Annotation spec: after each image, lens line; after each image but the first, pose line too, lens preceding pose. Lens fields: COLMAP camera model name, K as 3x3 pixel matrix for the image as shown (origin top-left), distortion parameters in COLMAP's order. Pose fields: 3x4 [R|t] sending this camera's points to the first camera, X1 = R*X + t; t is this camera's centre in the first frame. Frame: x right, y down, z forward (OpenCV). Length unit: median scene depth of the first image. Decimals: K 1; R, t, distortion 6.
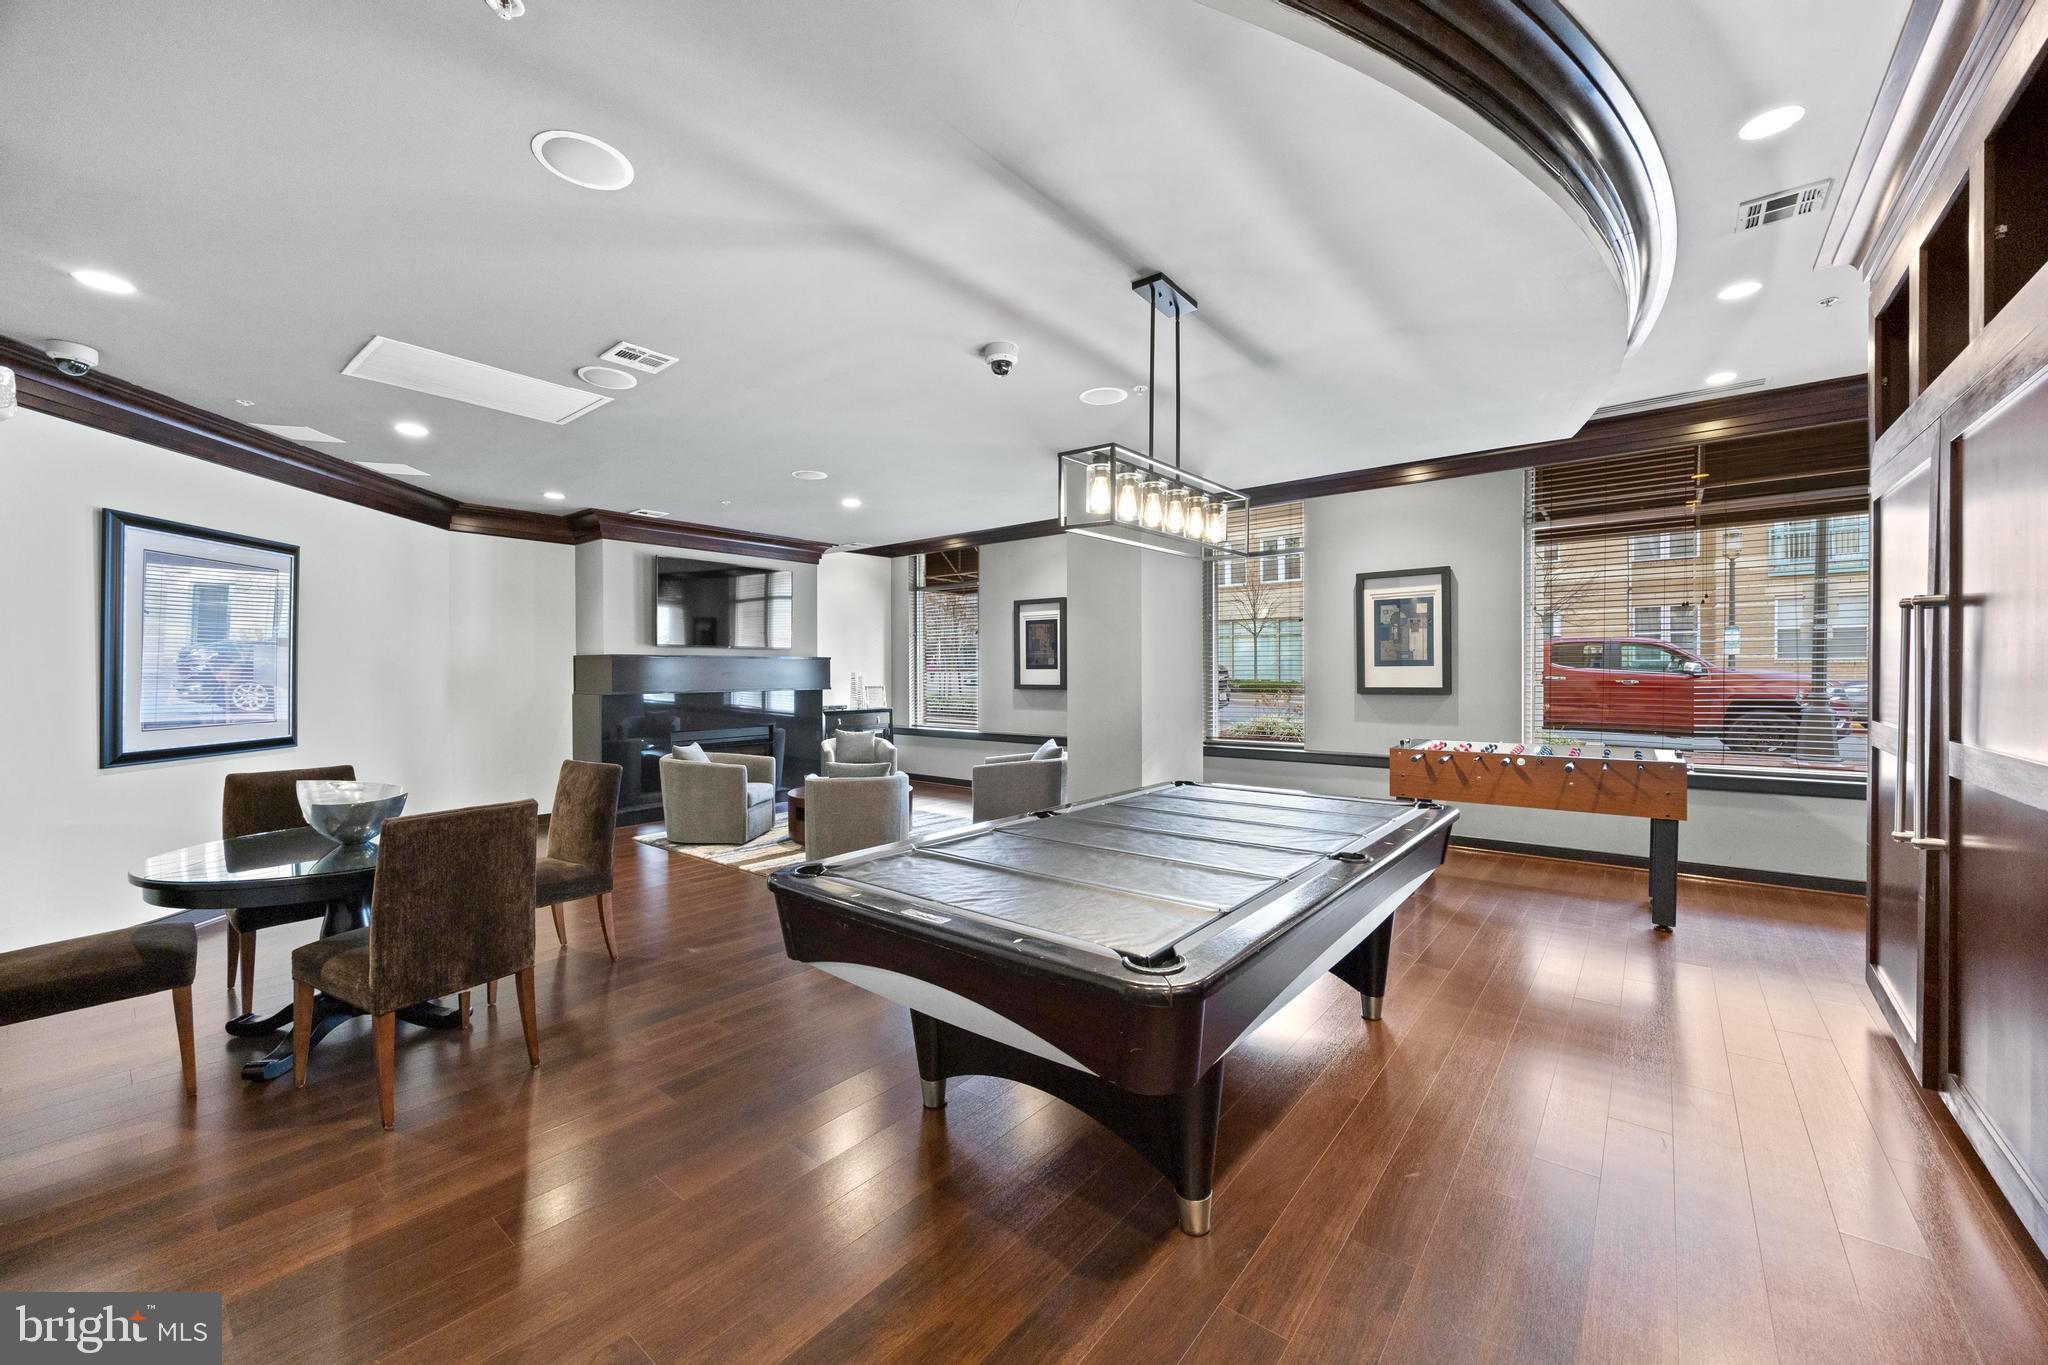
lens RADIAL K [[782.3, 0, 1038.1], [0, 782.3, 679.2], [0, 0, 1]] dist [0.000258, -0.000988]
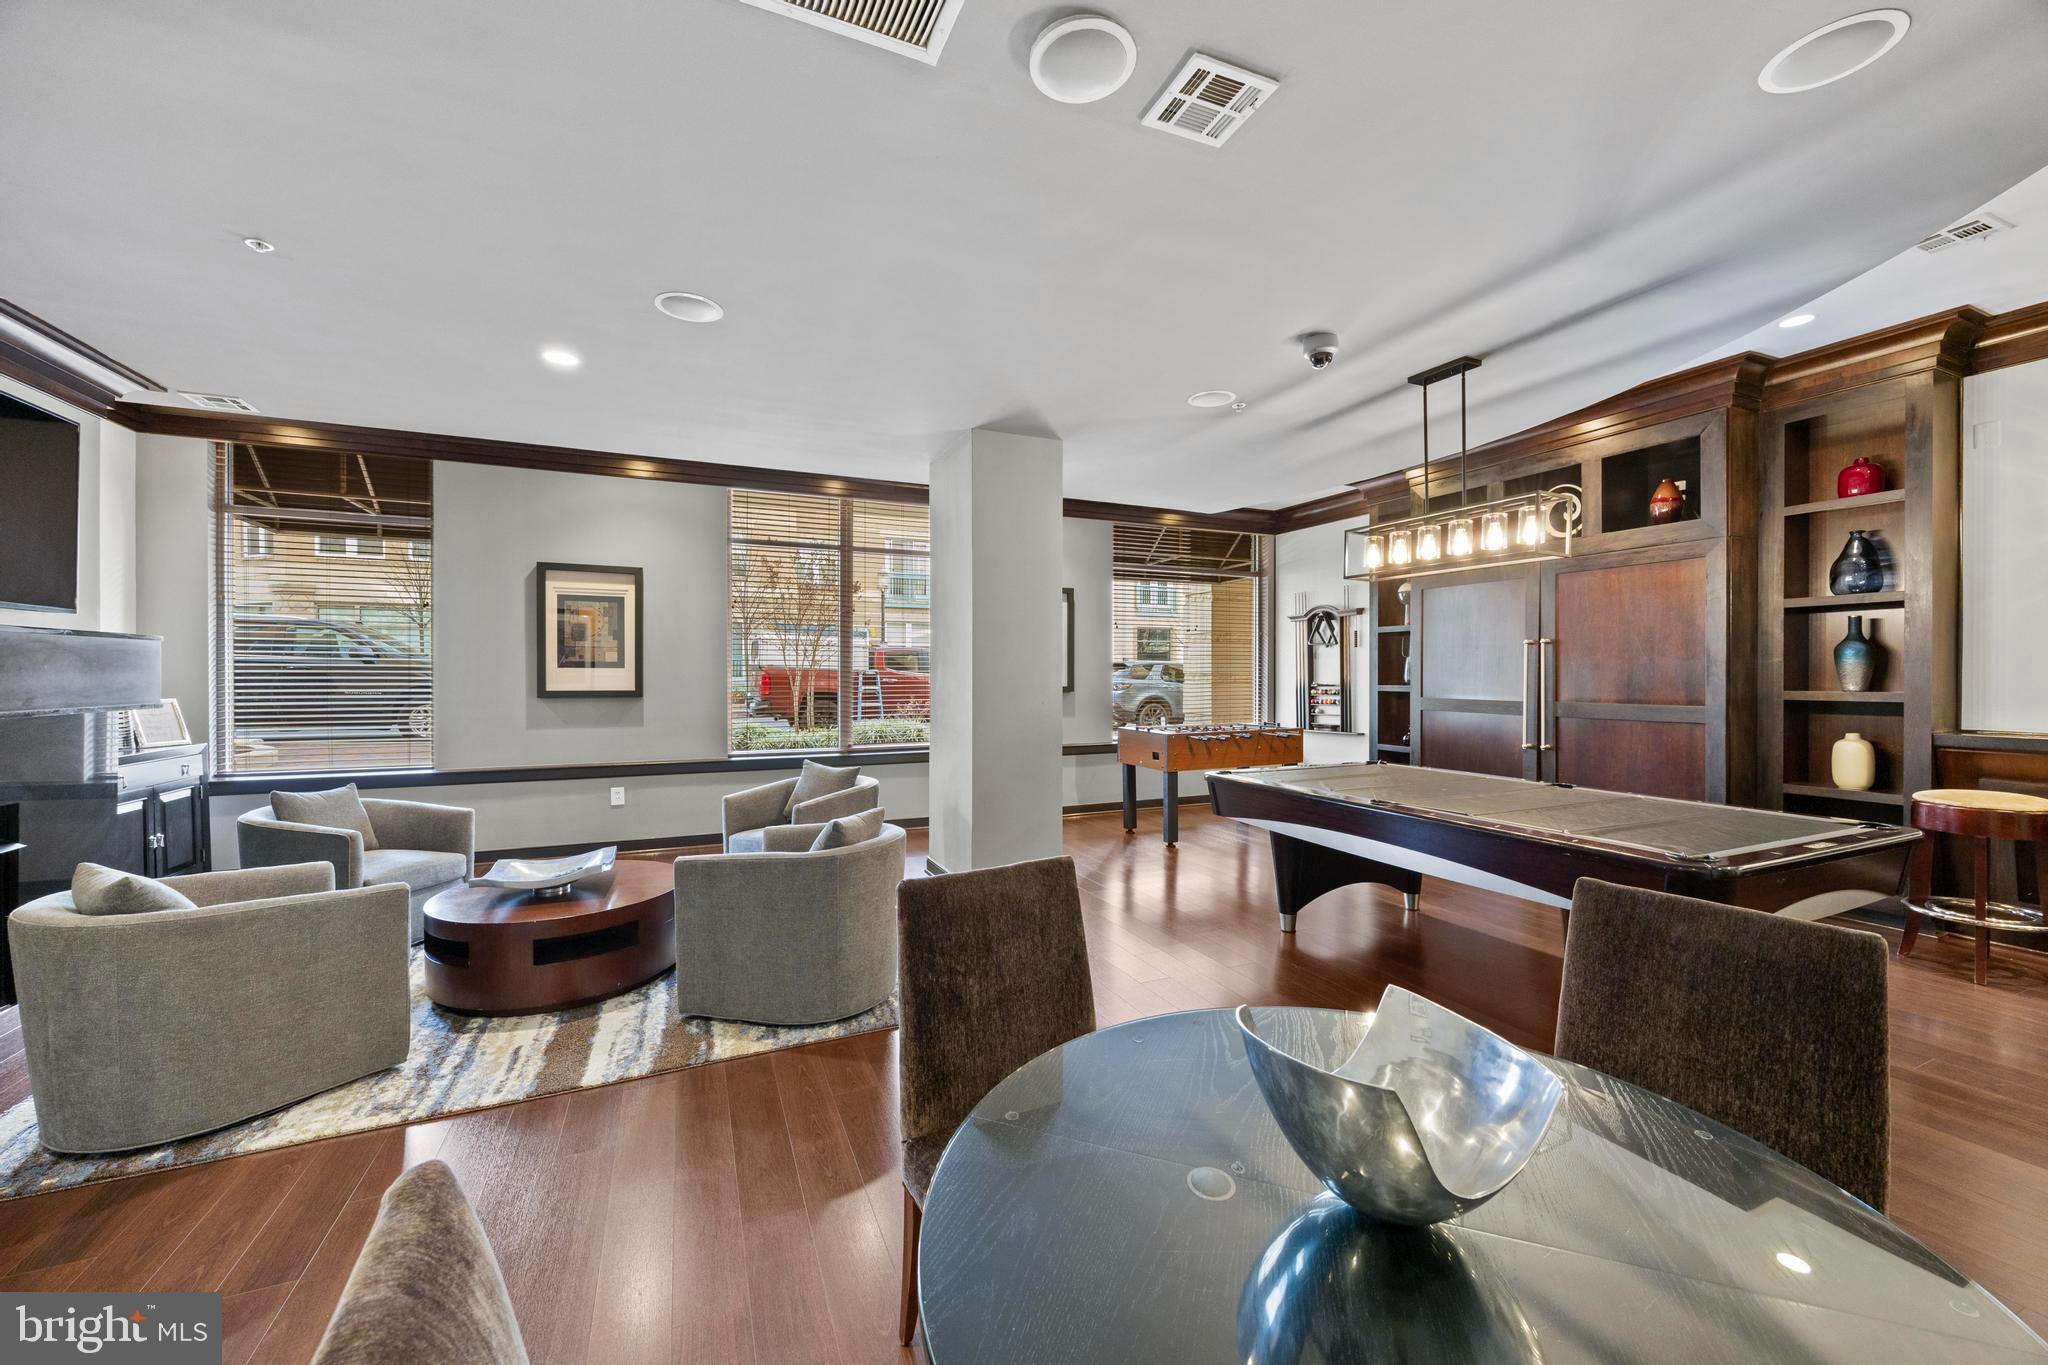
lens RADIAL K [[782.3, 0, 1034.3], [0, 782.3, 676.6], [0, 0, 1]] dist [0.000258, -0.000988]
pose [[0.460154, 0.001614, 0.887838, -0.277753], [0.004303, 0.999983, -0.004048, -0.000395], [-0.887829, 0.005683, 0.460139, 0.224703]]
